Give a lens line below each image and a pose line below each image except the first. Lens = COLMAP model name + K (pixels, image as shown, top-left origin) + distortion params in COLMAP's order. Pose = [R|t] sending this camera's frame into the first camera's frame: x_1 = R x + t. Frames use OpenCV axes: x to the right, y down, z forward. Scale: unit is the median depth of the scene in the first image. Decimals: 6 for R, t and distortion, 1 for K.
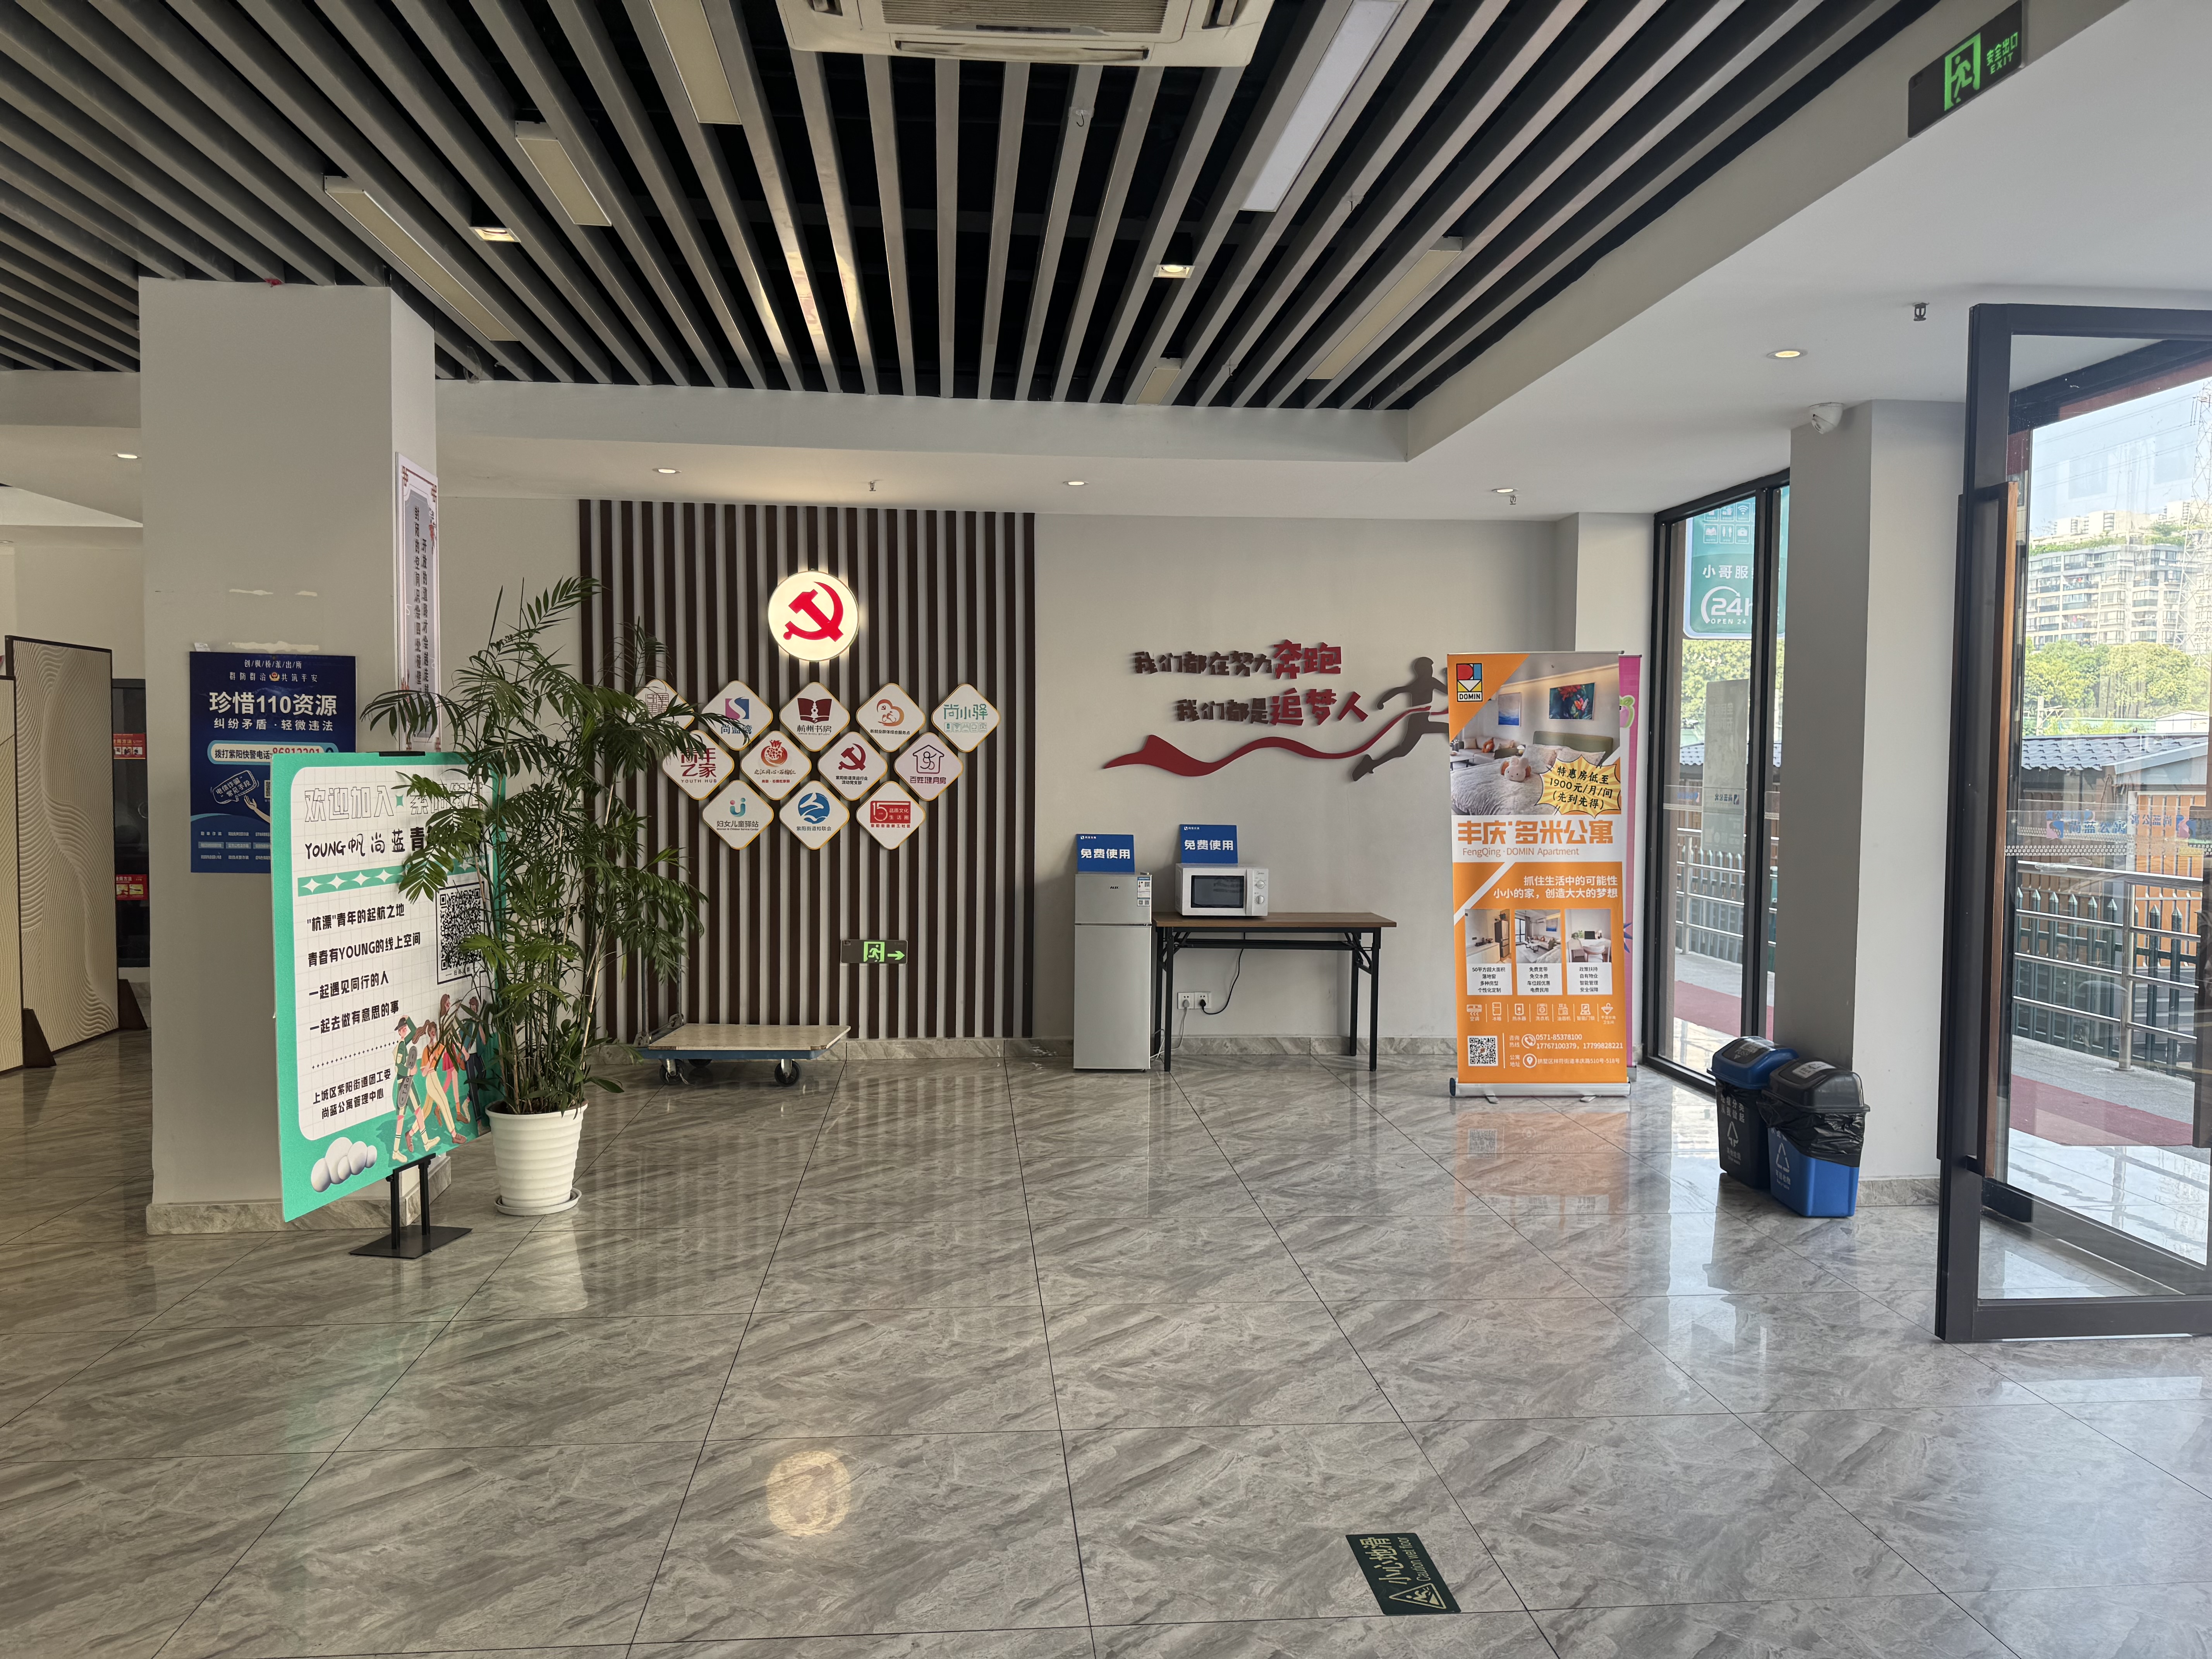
lens RADIAL K [[1536.7, 0, 1094.1], [0, 1536.7, 806.0], [0, 0, 1]] dist [0.065763, -0.075683]
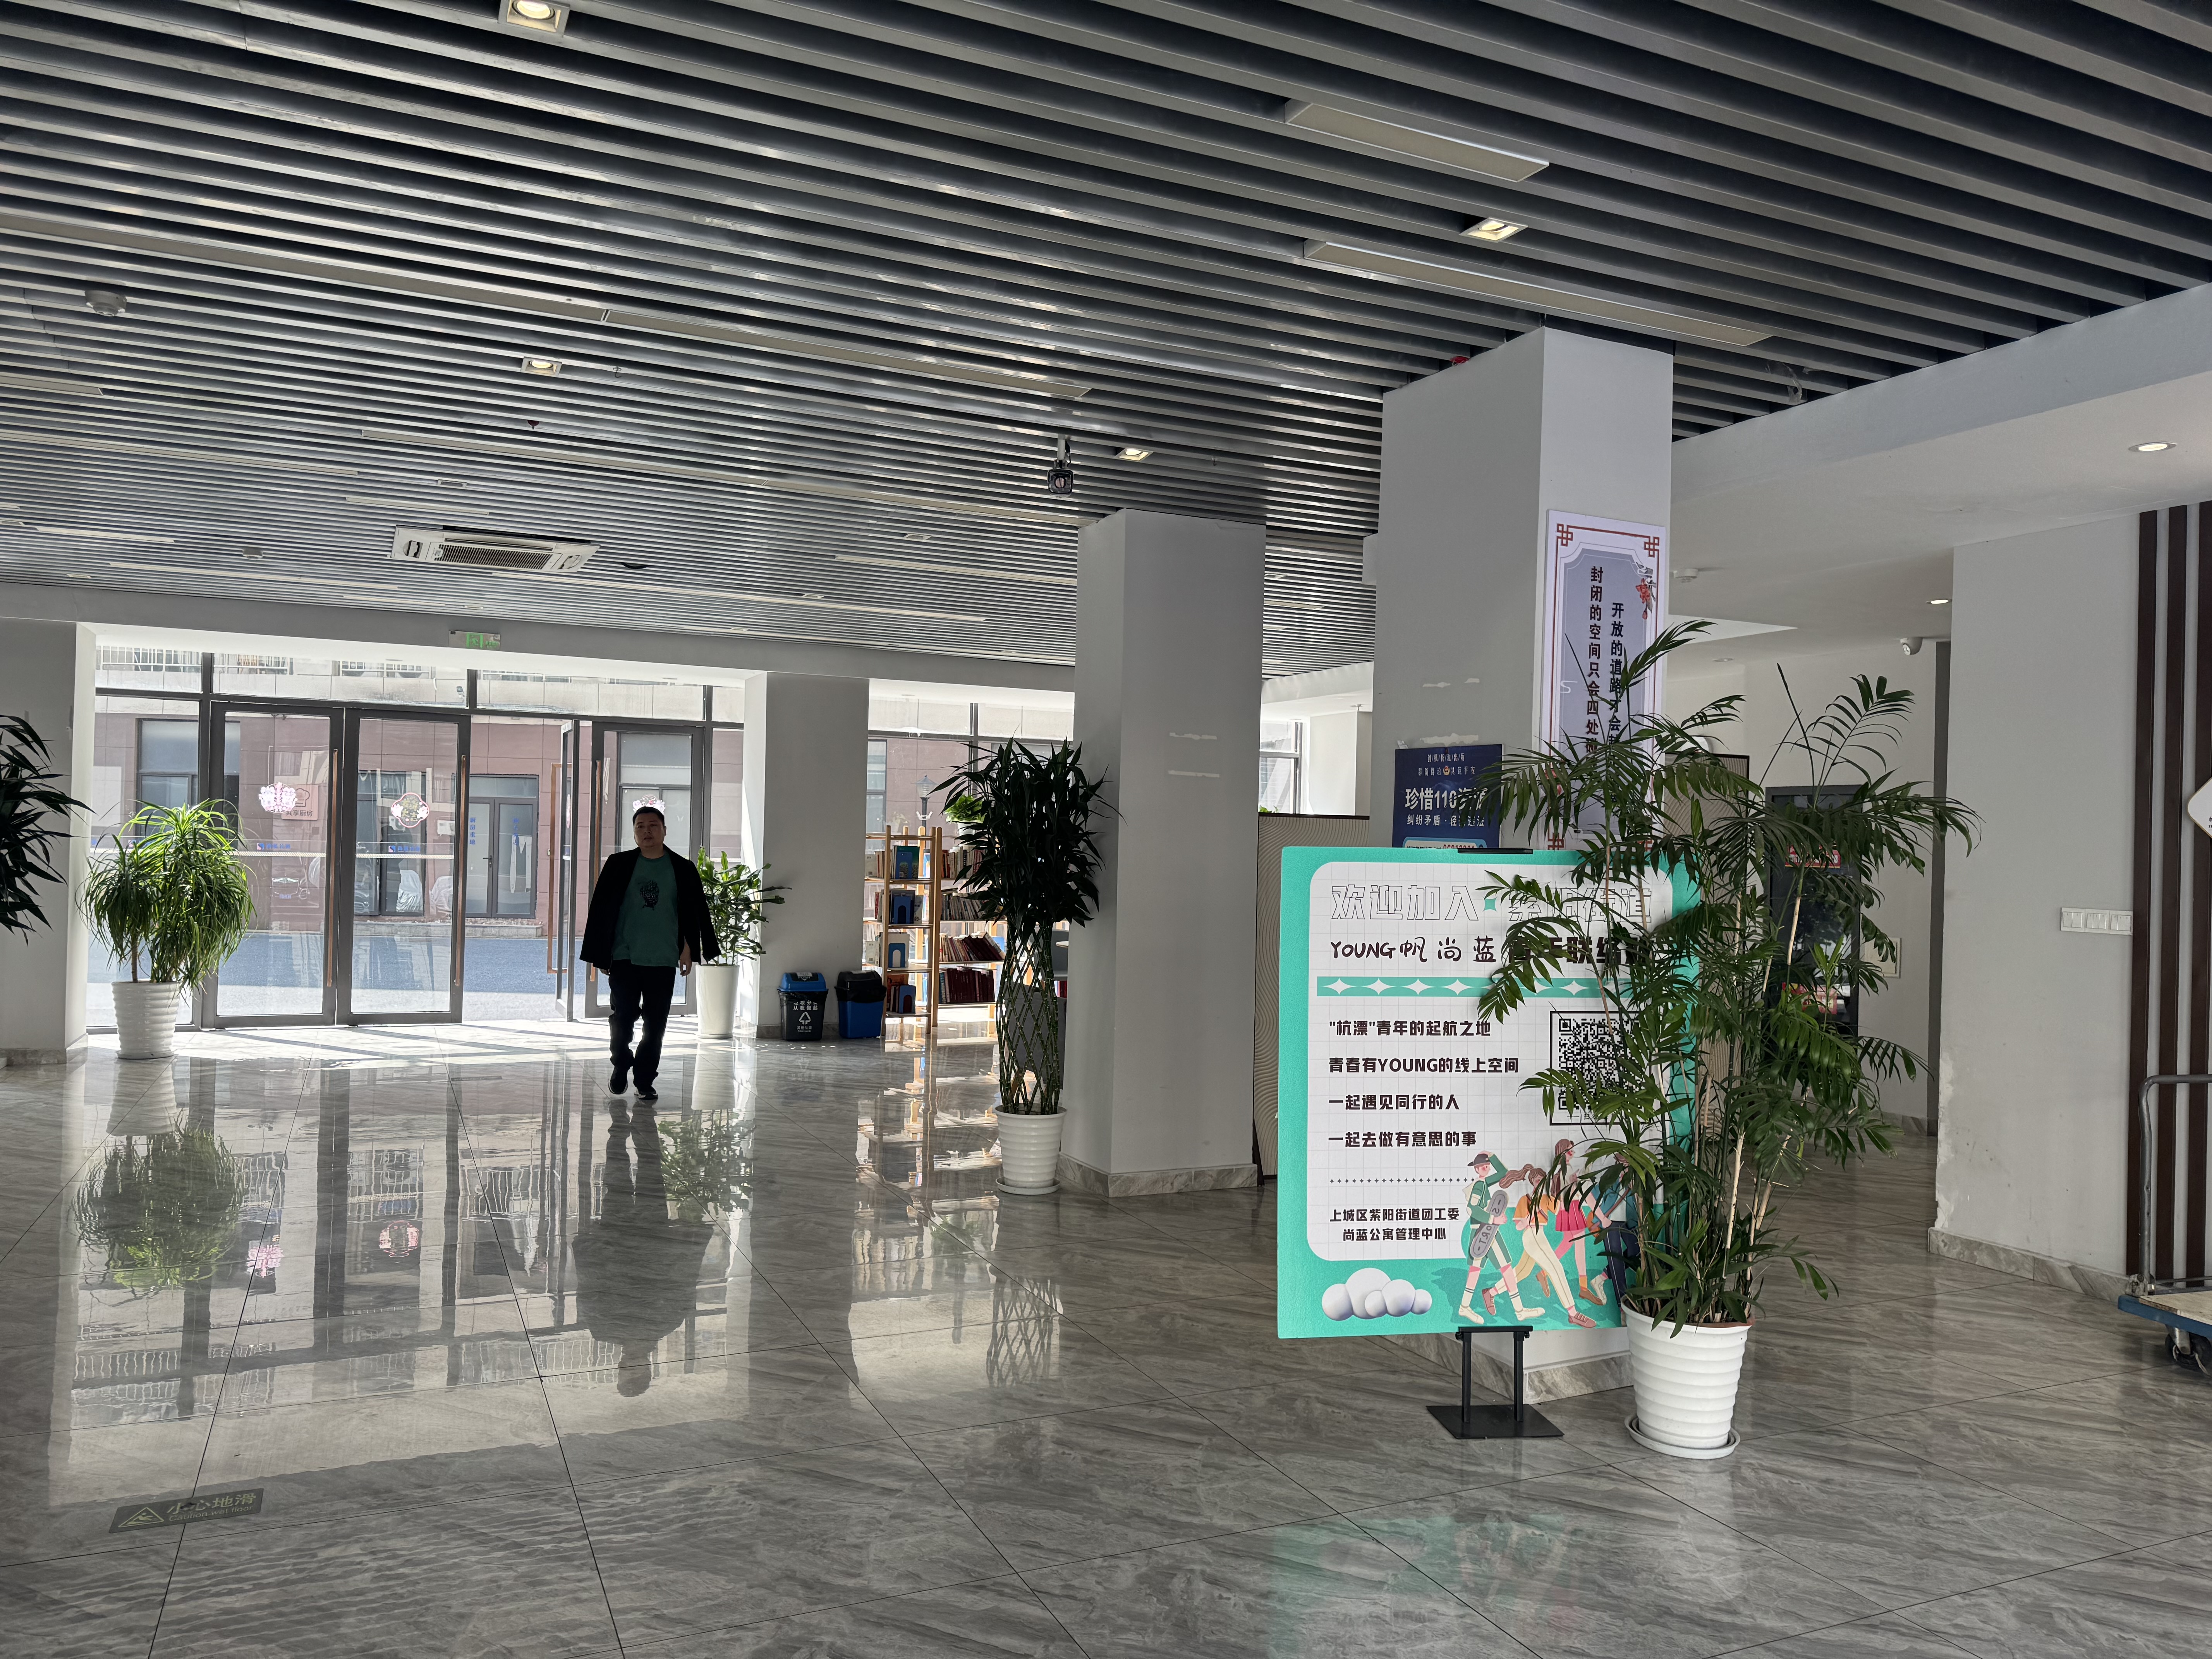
lens RADIAL K [[1536.7, 0, 1094.1], [0, 1536.7, 806.0], [0, 0, 1]] dist [0.065763, -0.075683]
pose [[0.327333, -0.024912, -0.944581, 0.307219], [-0.049342, 0.997838, -0.043416, -0.009581], [0.943620, 0.060819, 0.325396, 0.501473]]
